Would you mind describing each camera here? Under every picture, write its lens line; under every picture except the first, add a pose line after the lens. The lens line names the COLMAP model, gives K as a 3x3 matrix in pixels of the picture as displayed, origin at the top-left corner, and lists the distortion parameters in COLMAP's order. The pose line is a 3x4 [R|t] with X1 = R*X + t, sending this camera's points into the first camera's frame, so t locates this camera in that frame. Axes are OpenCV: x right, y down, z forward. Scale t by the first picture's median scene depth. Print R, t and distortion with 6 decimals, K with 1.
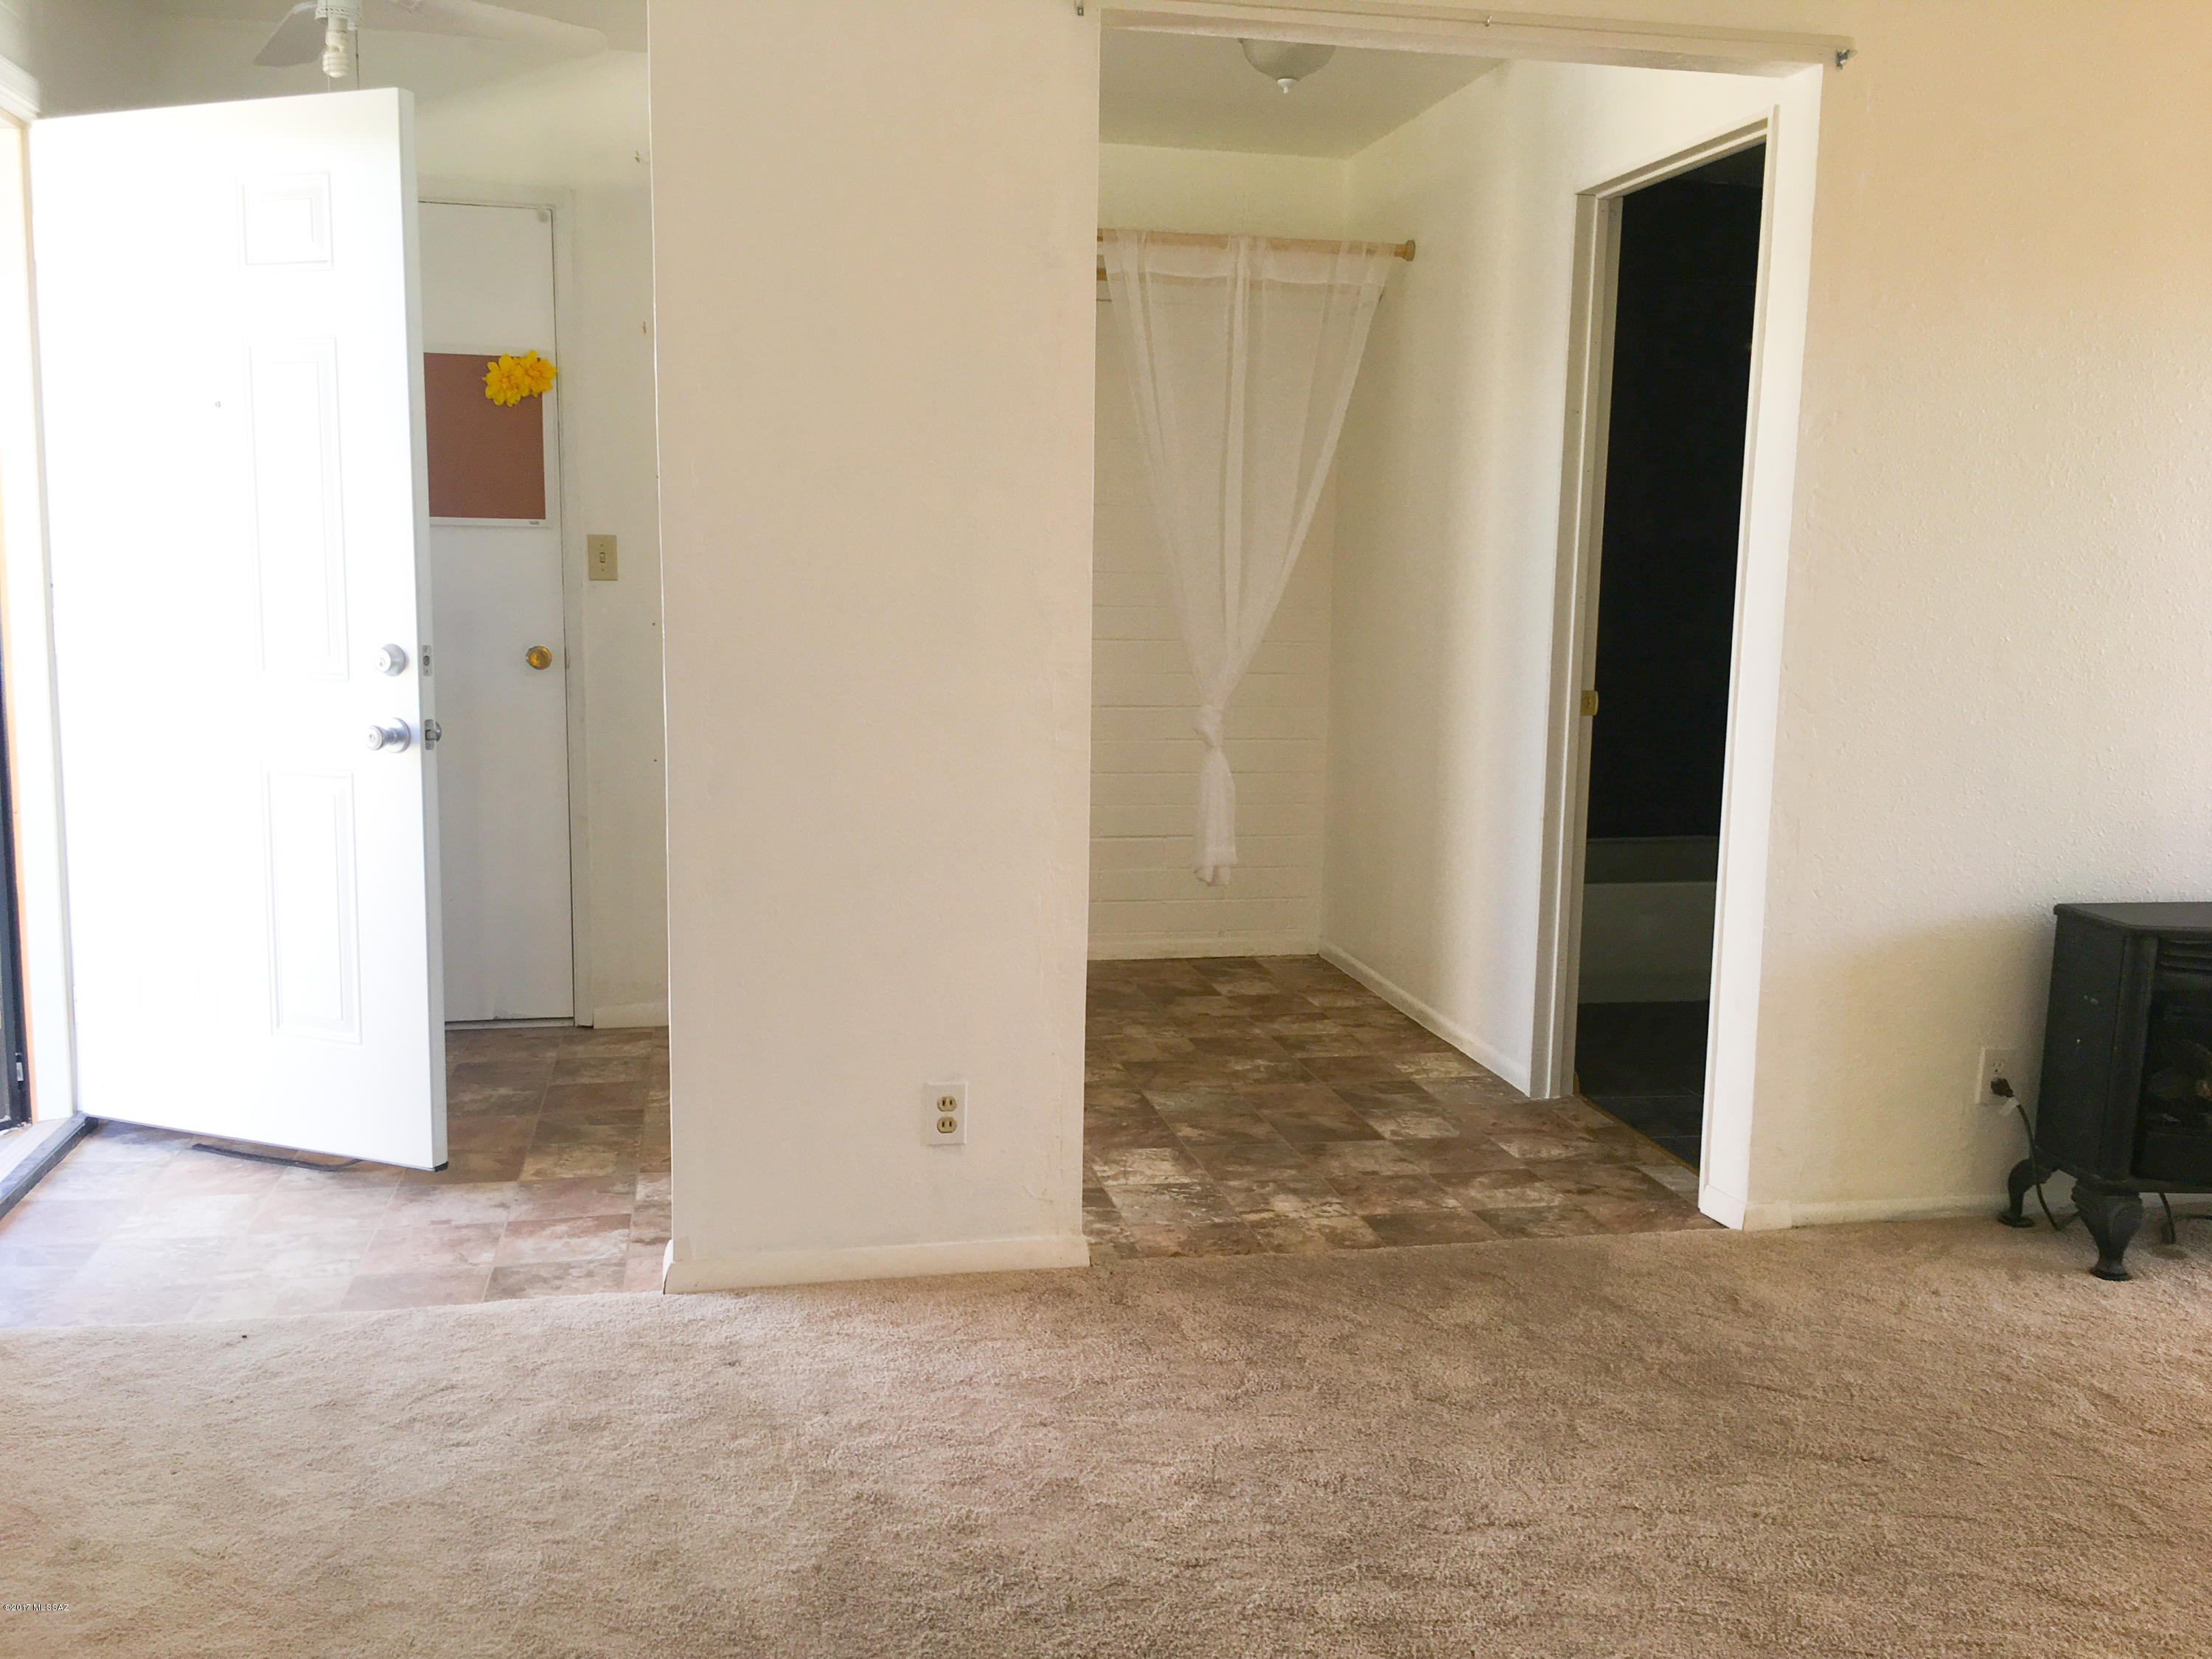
lens RADIAL K [[1887.9, 0, 1105.3], [0, 1887.9, 824.8], [0, 0, 1]] dist [0.041449, -0.002711]
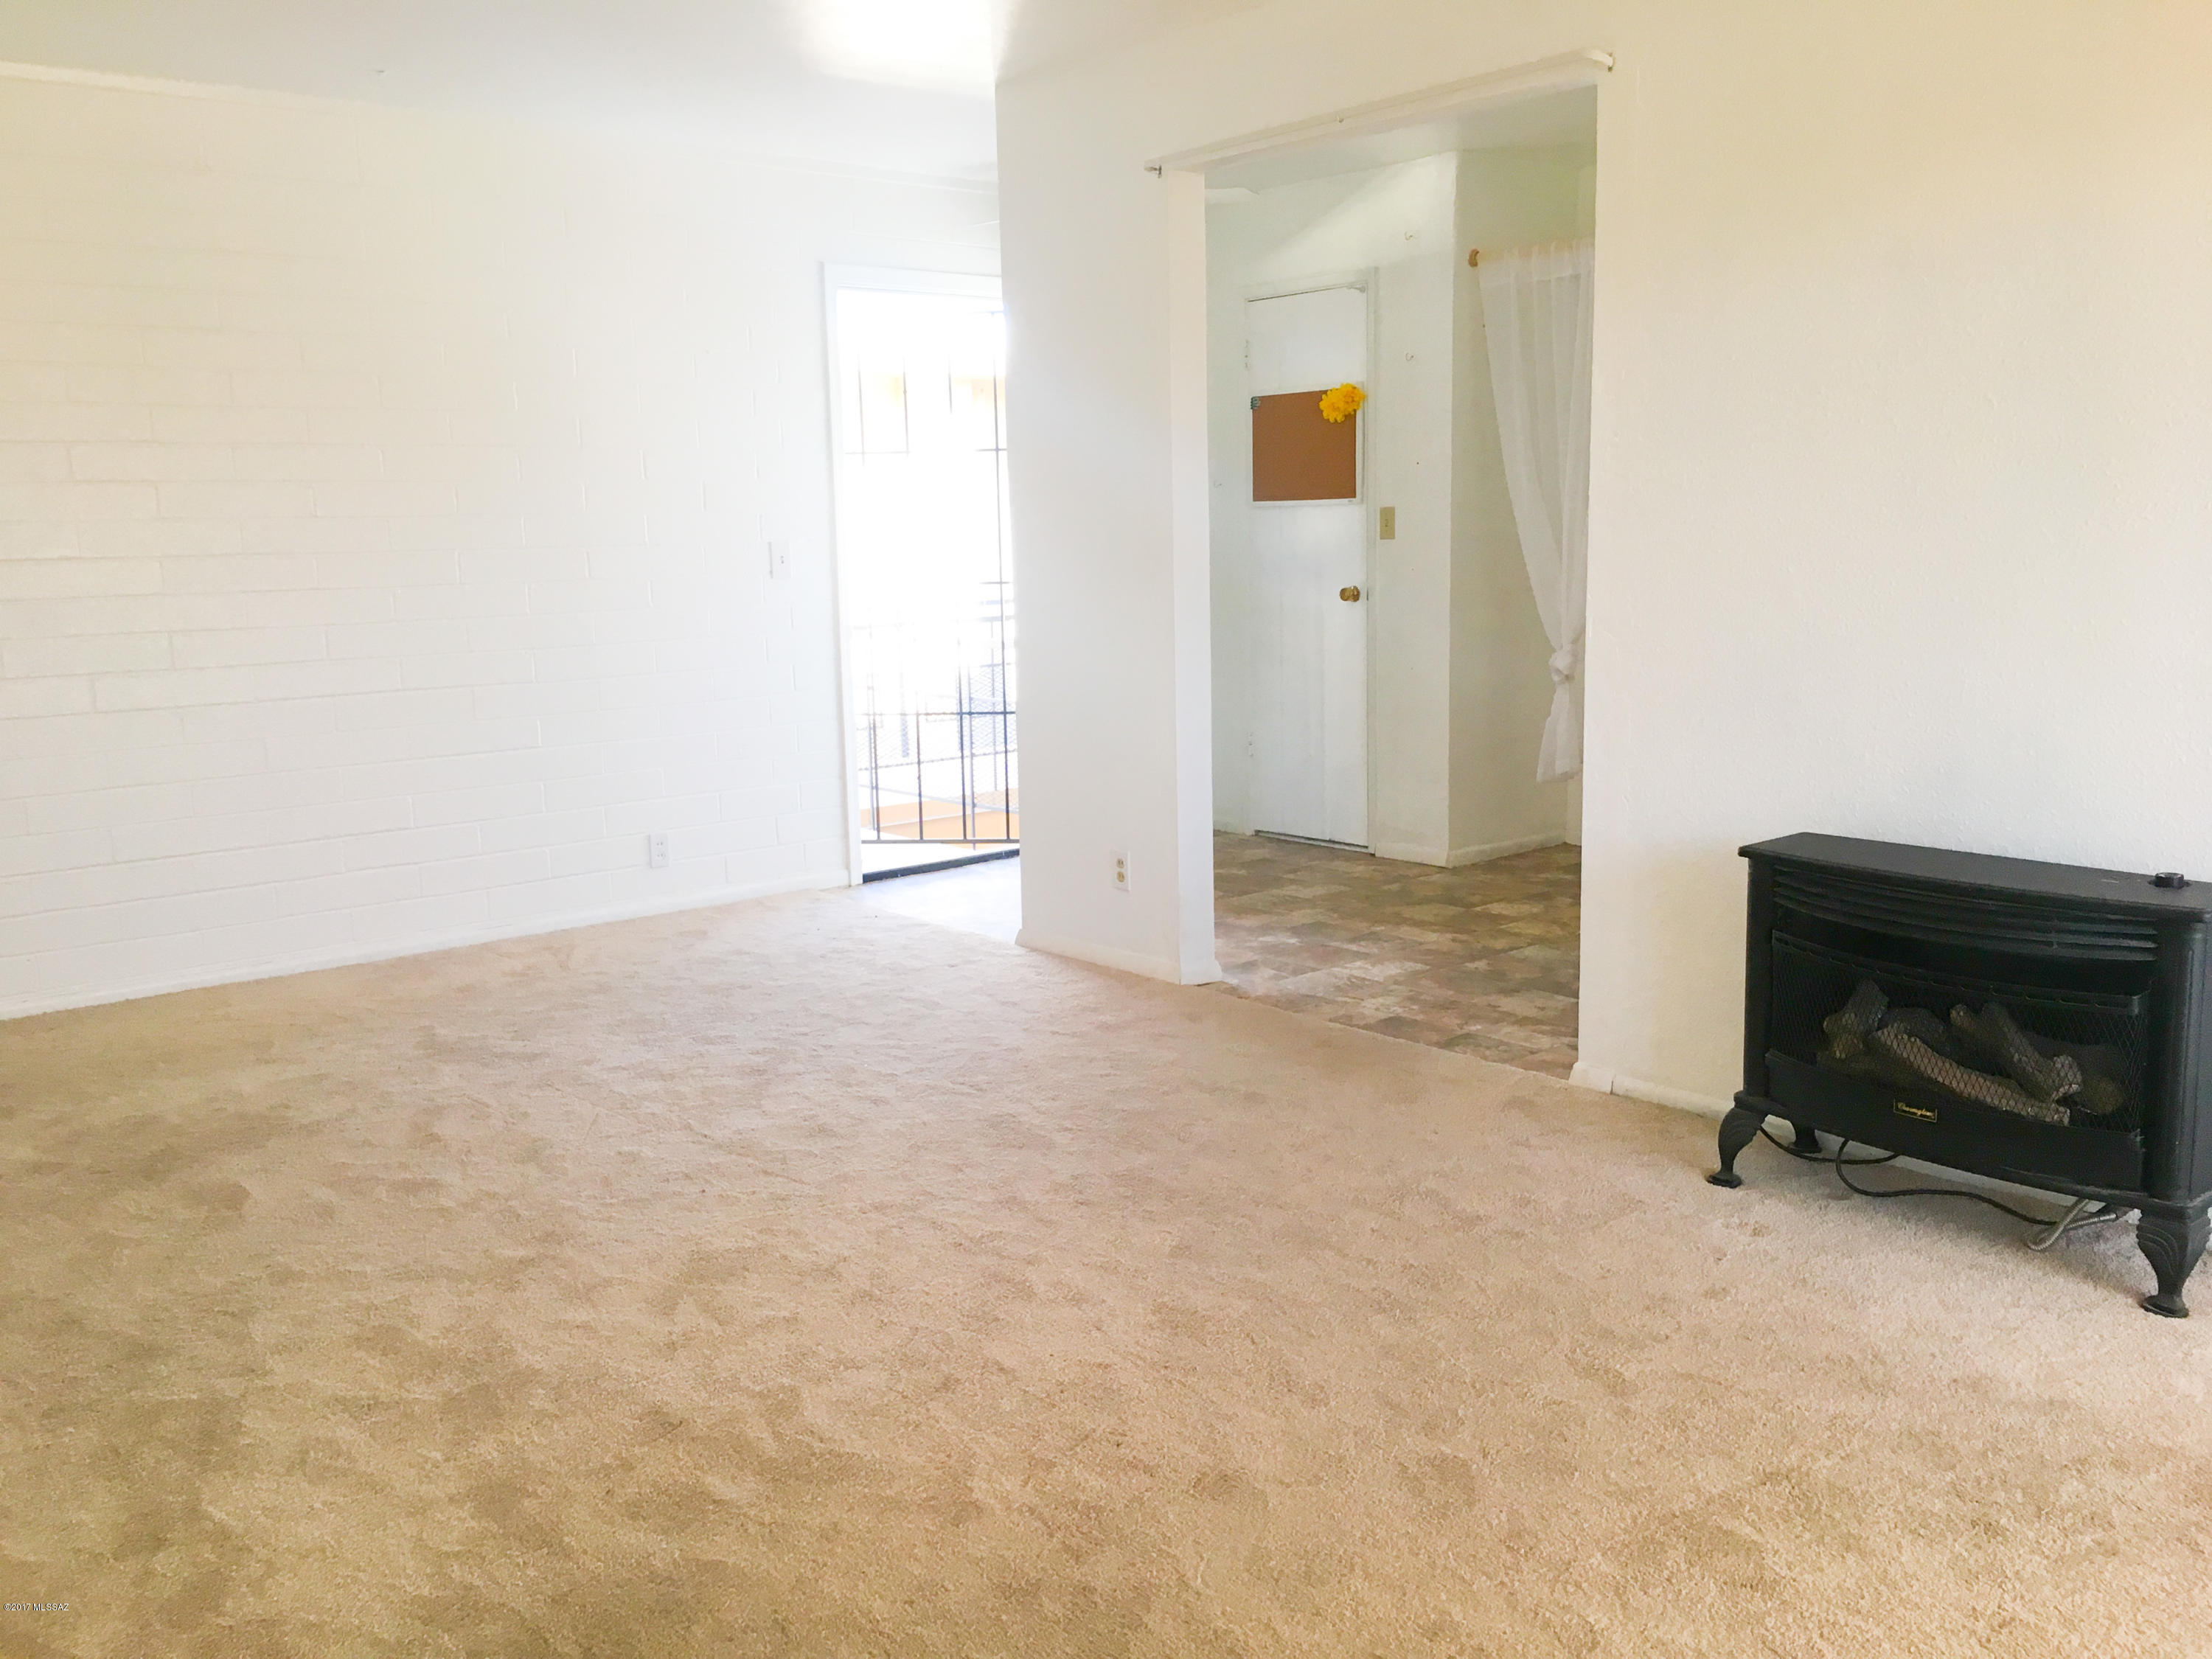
lens RADIAL K [[1887.9, 0, 1105.0], [0, 1887.9, 832.7], [0, 0, 1]] dist [0.041449, -0.002711]
pose [[0.477130, 0.113089, -0.871526, 1.149520], [-0.093065, 0.992612, 0.077852, -0.002185], [0.873891, 0.043963, 0.484129, 0.180418]]
